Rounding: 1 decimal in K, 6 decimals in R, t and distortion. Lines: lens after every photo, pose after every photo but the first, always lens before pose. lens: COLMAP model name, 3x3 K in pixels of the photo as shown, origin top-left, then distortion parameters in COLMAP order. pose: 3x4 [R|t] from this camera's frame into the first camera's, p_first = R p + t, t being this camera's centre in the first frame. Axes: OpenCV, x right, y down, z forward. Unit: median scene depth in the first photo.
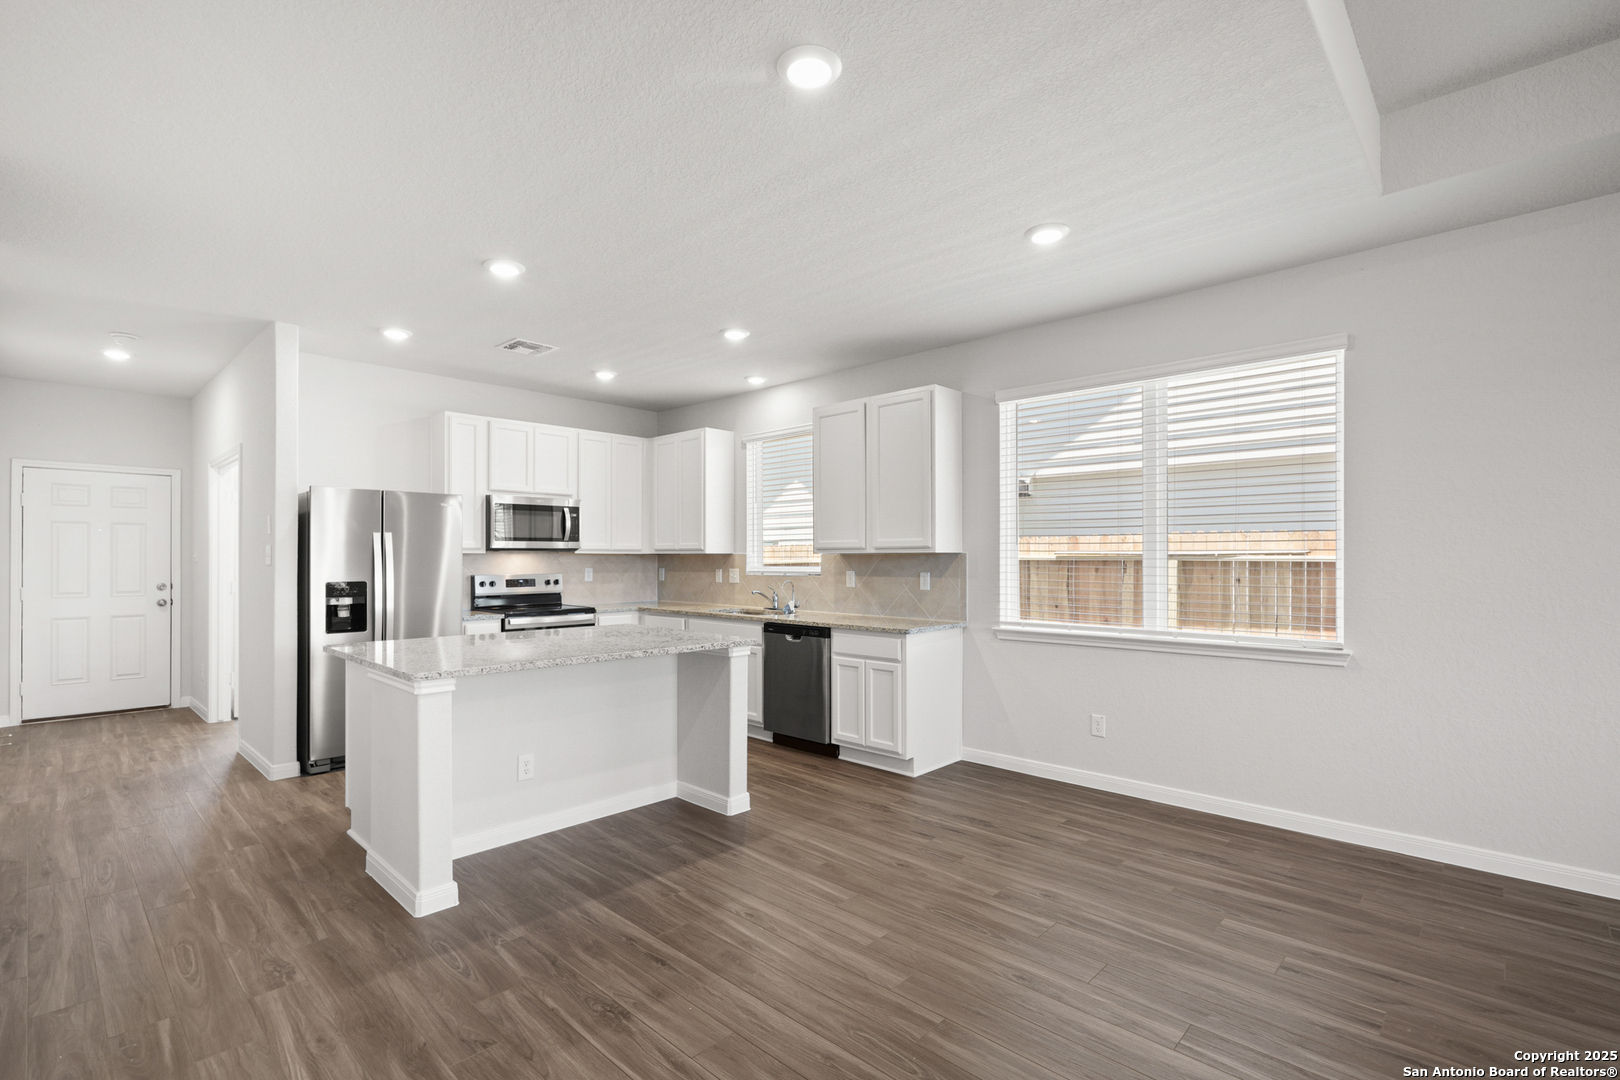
lens RADIAL K [[746.0, 0, 805.8], [0, 746.0, 556.3], [0, 0, 1]] dist [-0.002806, -0.000434]
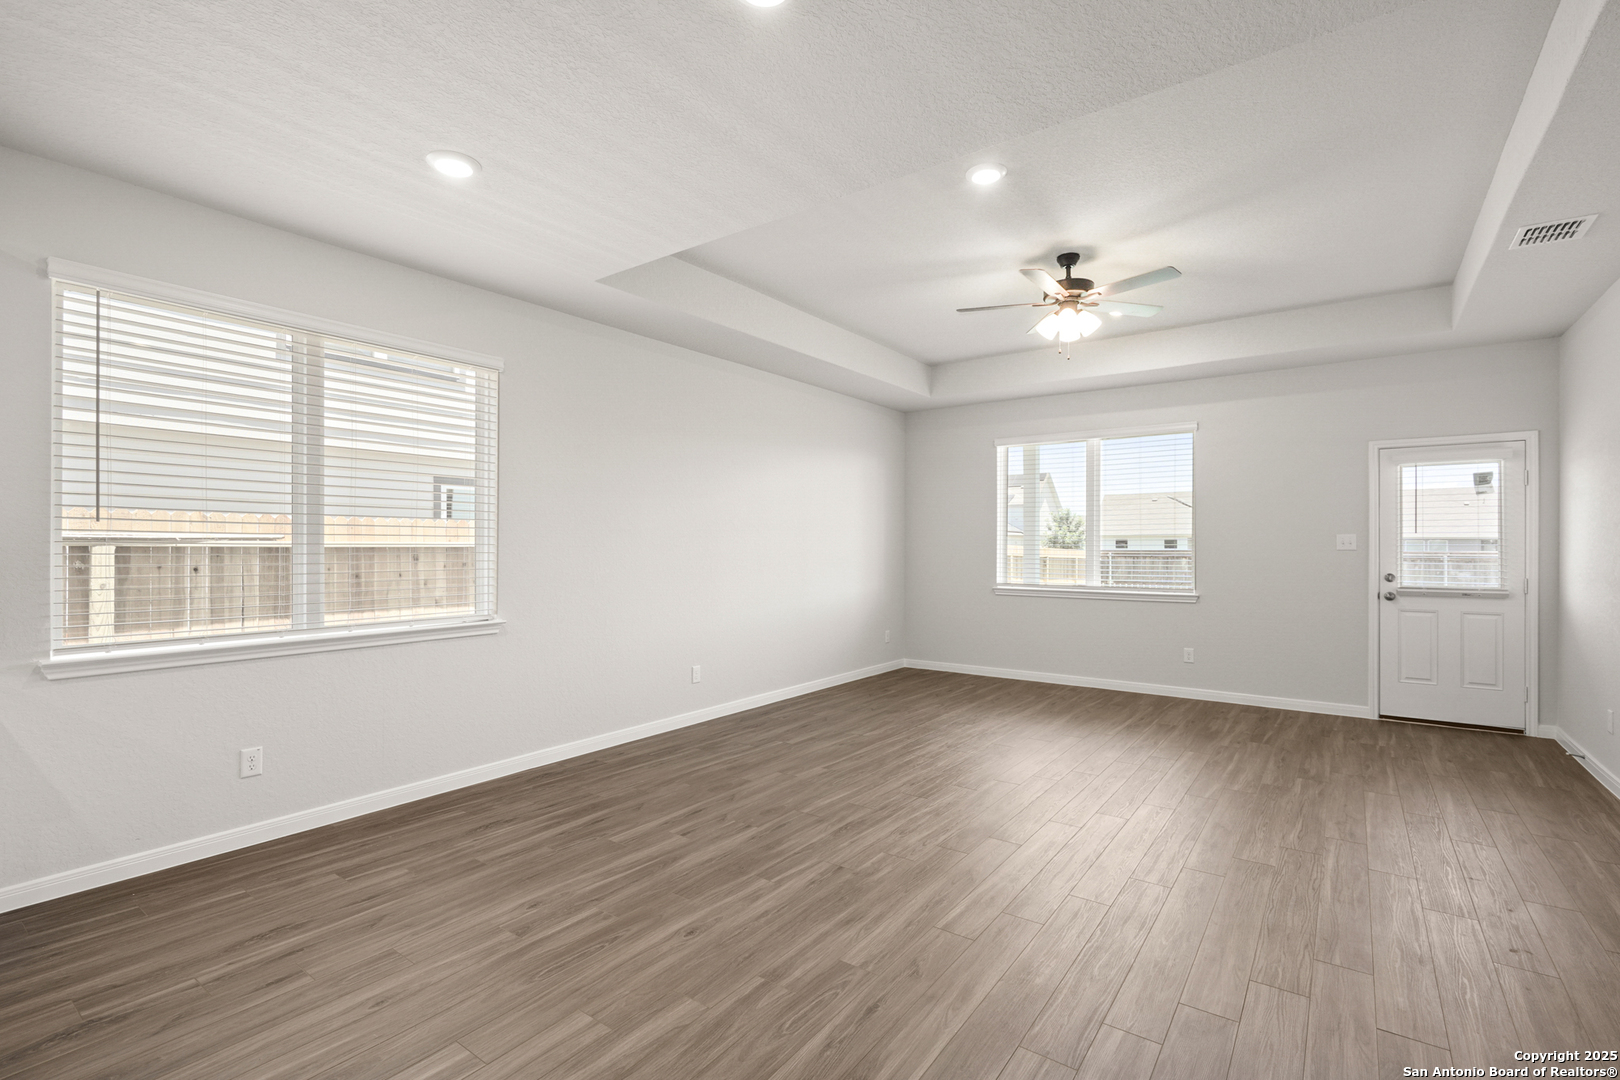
lens RADIAL K [[739.2, 0, 810.5], [0, 739.2, 546.8], [0, 0, 1]] dist [0.000771, -0.000439]
pose [[-0.133549, -0.001378, 0.991041, -0.394863], [-0.004621, 0.999989, 0.000768, 0.002829], [-0.991031, -0.004477, -0.133554, 0.485093]]
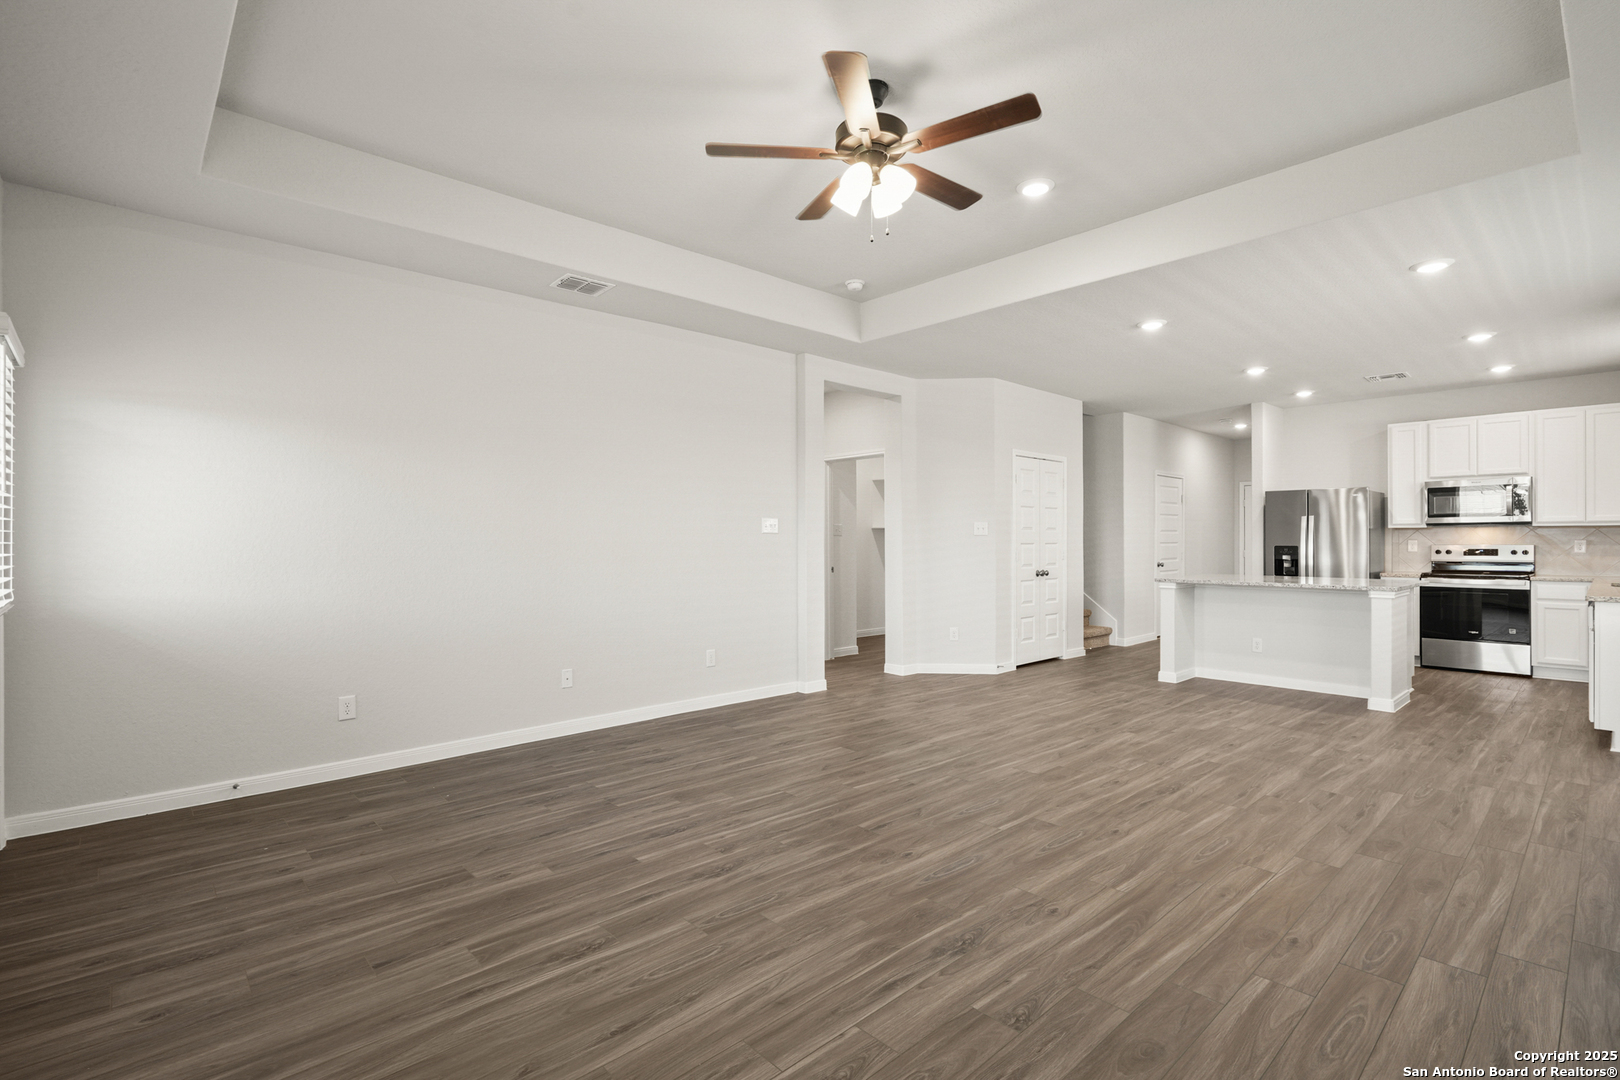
lens RADIAL K [[746.5, 0, 809.1], [0, 746.5, 543.6], [0, 0, 1]] dist [-0.003910, 0.000548]
pose [[-0.058080, 0.002649, -0.998308, 1.127269], [0.004683, 0.999986, 0.002381, 0.019220], [0.998301, -0.004537, -0.058091, 0.016390]]
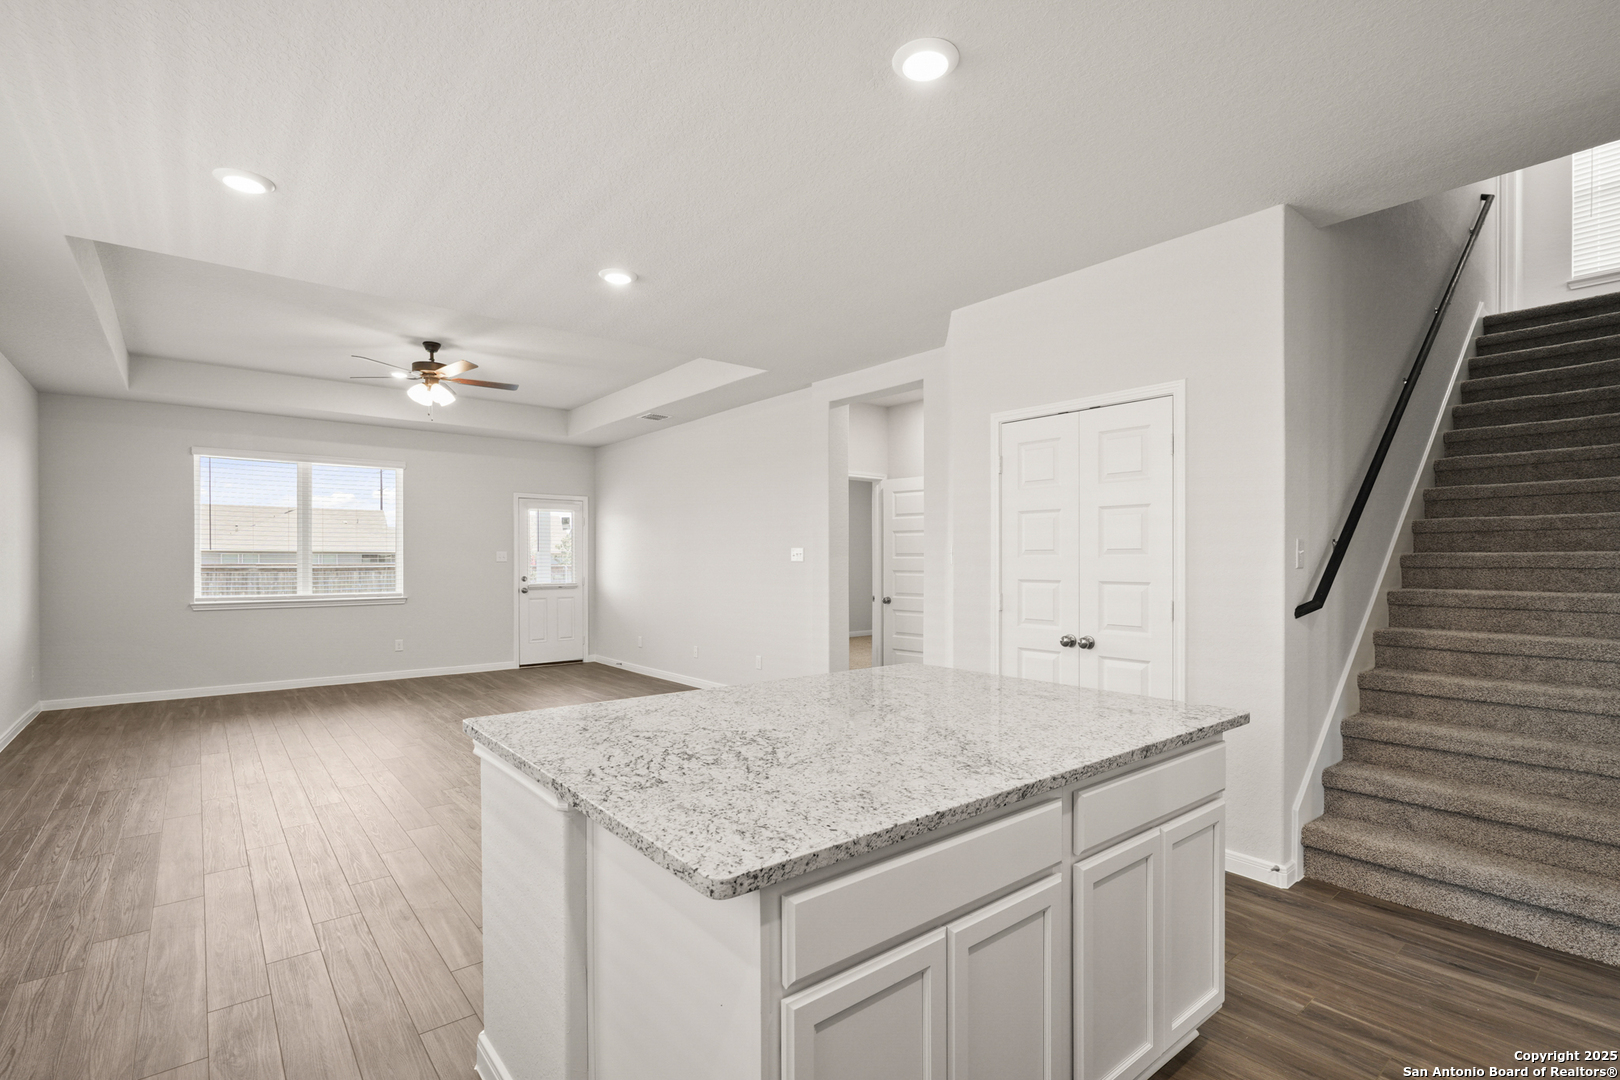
lens RADIAL K [[746.0, 0, 805.8], [0, 746.0, 556.3], [0, 0, 1]] dist [-0.002806, -0.000434]
pose [[-0.993029, 0.000532, 0.117872, -0.290485], [-0.000264, 0.999977, -0.006735, 0.003940], [-0.117873, -0.006719, -0.993006, 1.228524]]
